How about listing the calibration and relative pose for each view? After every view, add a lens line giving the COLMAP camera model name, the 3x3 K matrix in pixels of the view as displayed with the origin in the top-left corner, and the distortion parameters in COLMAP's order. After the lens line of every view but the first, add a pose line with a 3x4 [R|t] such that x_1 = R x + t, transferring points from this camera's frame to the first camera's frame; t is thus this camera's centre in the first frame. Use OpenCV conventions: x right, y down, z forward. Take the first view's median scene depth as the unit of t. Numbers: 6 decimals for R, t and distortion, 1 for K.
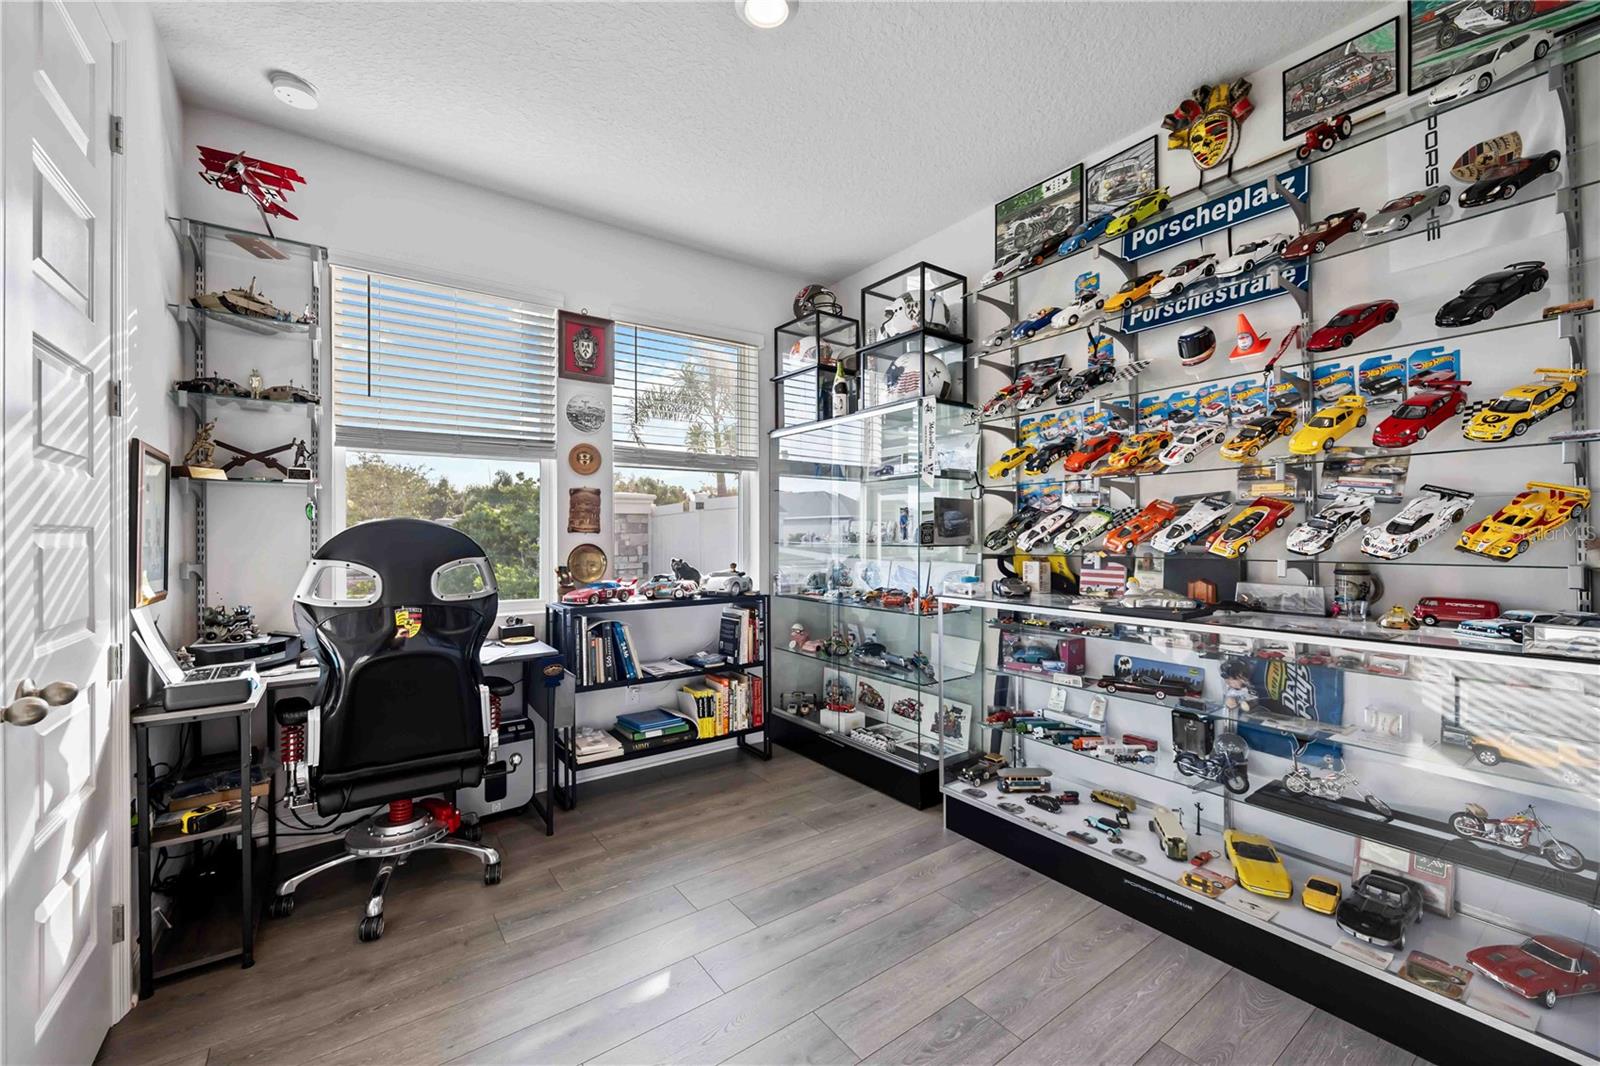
lens RADIAL K [[640.1, 0, 799.5], [0, 640.1, 531.7], [0, 0, 1]] dist [-0.000744, 0.000471]
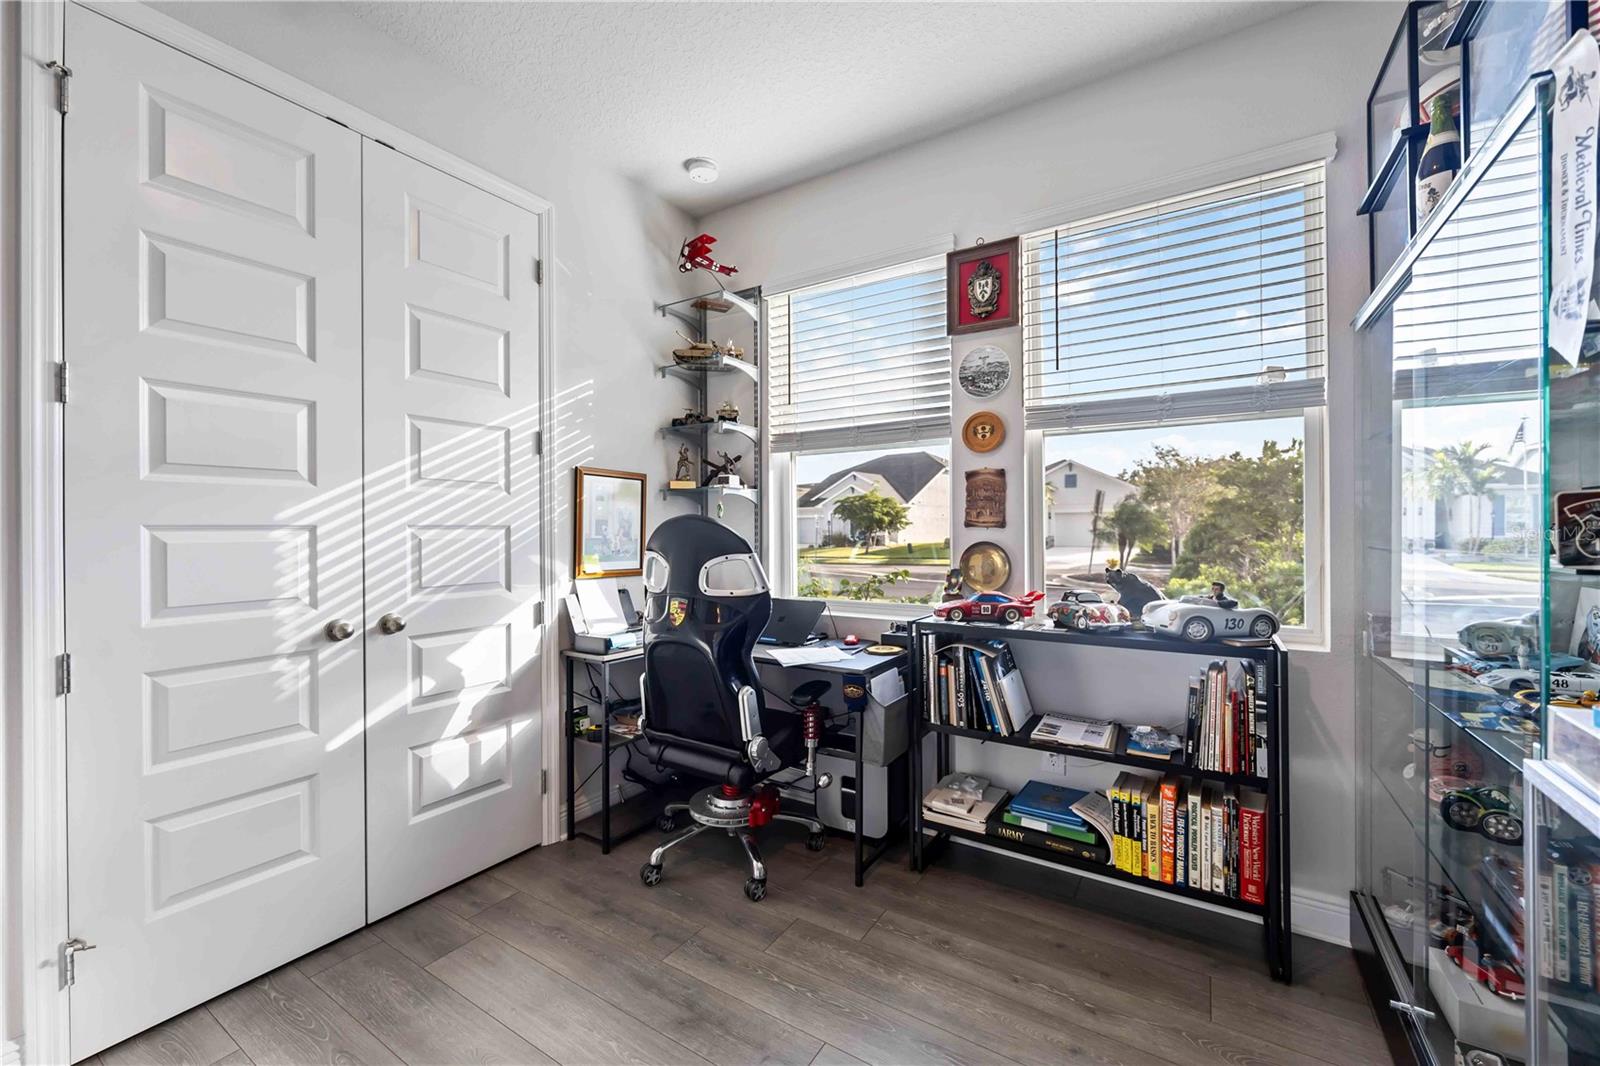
lens RADIAL K [[640.1, 0, 796.5], [0, 640.1, 530.8], [0, 0, 1]] dist [-0.000744, 0.000471]
pose [[0.368404, 0.001706, -0.929664, 0.303600], [0.003641, 0.999988, 0.003278, 0.002340], [0.929658, -0.004593, 0.368394, 0.513775]]
